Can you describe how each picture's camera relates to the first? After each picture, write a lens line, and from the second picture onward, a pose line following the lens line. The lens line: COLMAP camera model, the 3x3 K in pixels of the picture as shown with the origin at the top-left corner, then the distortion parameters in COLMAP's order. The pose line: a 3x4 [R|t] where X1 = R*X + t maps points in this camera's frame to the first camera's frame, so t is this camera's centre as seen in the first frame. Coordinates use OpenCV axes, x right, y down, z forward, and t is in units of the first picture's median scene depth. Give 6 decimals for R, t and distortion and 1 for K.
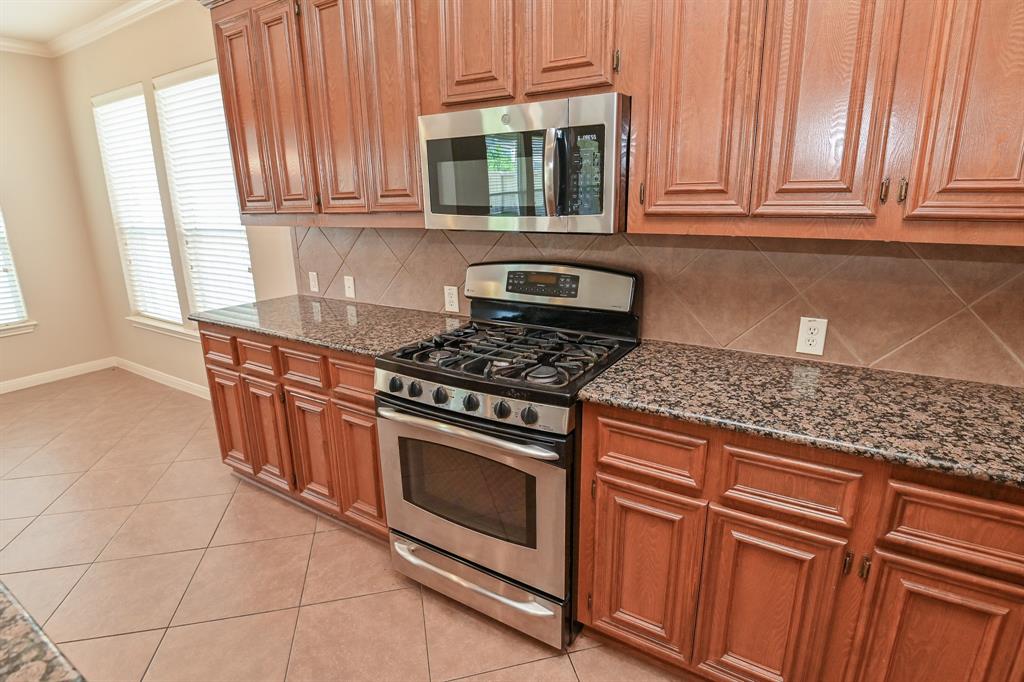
lens RADIAL K [[528.7, 0, 512.8], [0, 528.7, 336.8], [0, 0, 1]] dist [-0.028515, -0.000695]
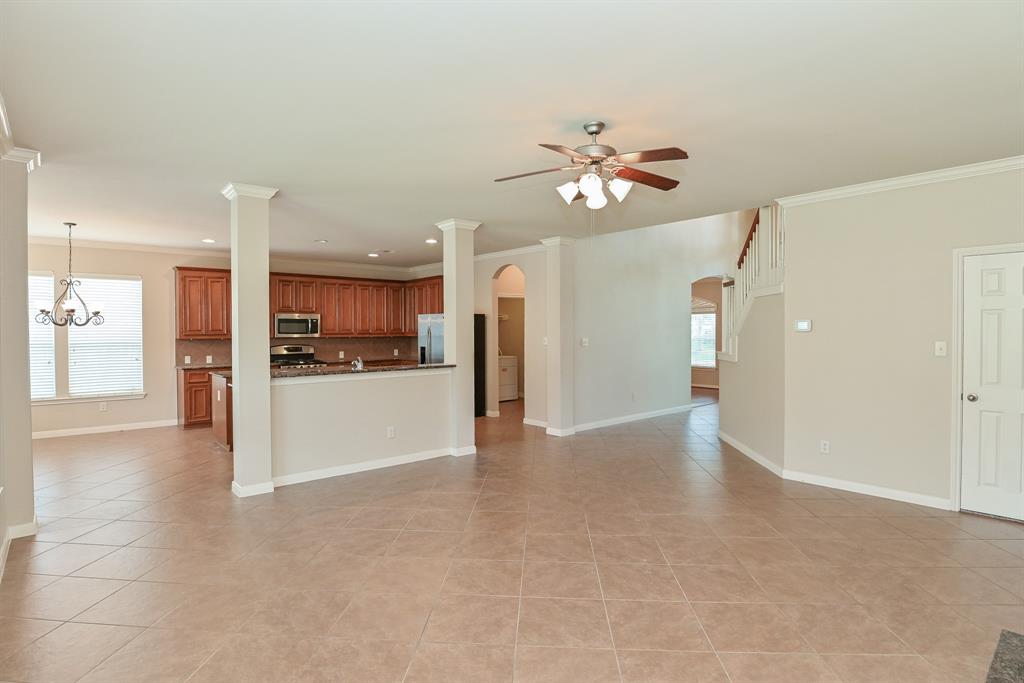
lens RADIAL K [[528.7, 0, 512.8], [0, 528.7, 337.3], [0, 0, 1]] dist [-0.028515, -0.000695]
pose [[0.302406, 0.004763, 0.953167, -3.753614], [0.247771, 0.965220, -0.083432, 0.653363], [-0.920413, 0.261397, 0.290708, -2.100597]]
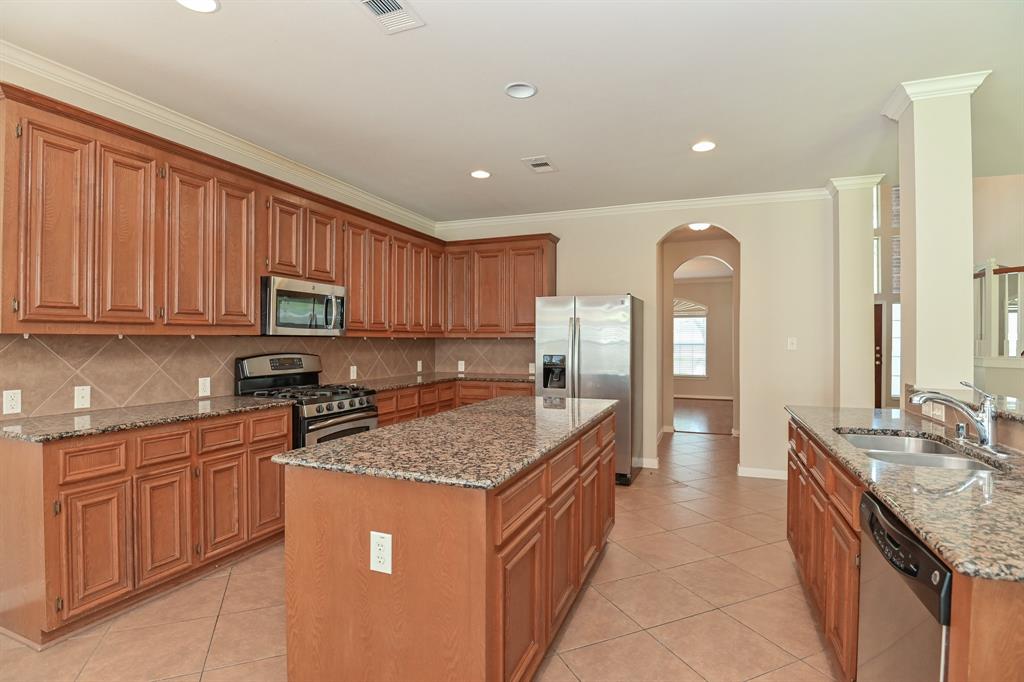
lens RADIAL K [[500.1, 0, 512.0], [0, 500.1, 341.0], [0, 0, 1]] dist [-0.027666, -0.000548]
pose [[-0.171755, 0.016572, 0.985000, -1.975522], [0.258425, 0.965601, 0.028816, -0.019673], [-0.950640, 0.259498, -0.170130, 0.516065]]
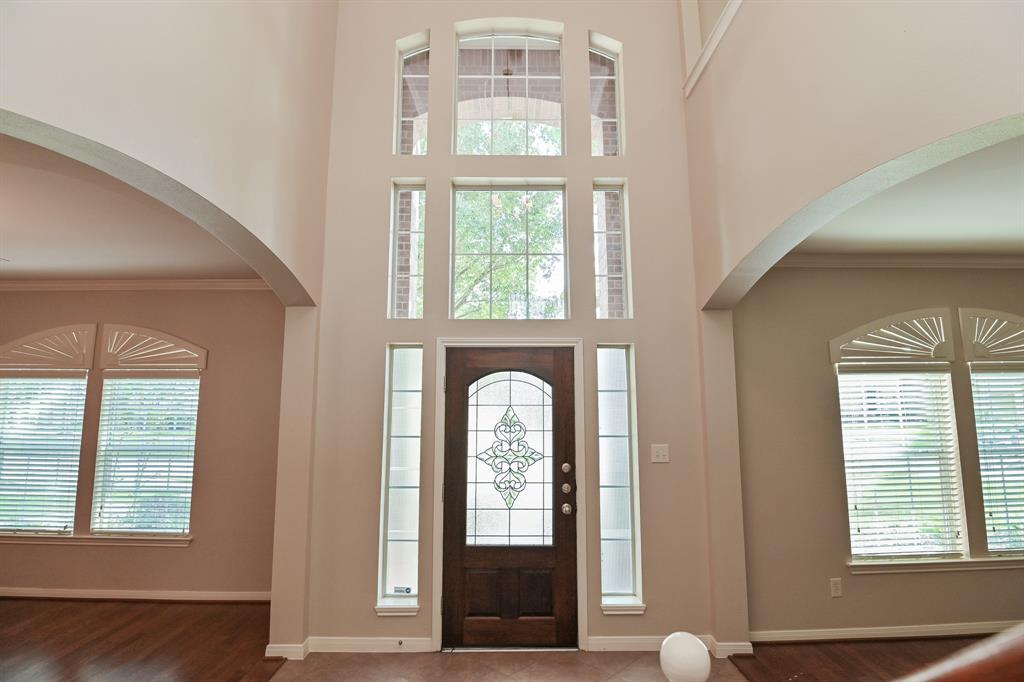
lens RADIAL K [[500.1, 0, 512.0], [0, 500.1, 341.0], [0, 0, 1]] dist [-0.027666, -0.000548]
pose [[-0.534480, 0.127584, 0.835496, 0.624775], [0.231167, 0.972914, -0.000687, 0.609645], [-0.812953, 0.192772, -0.549496, -2.546987]]
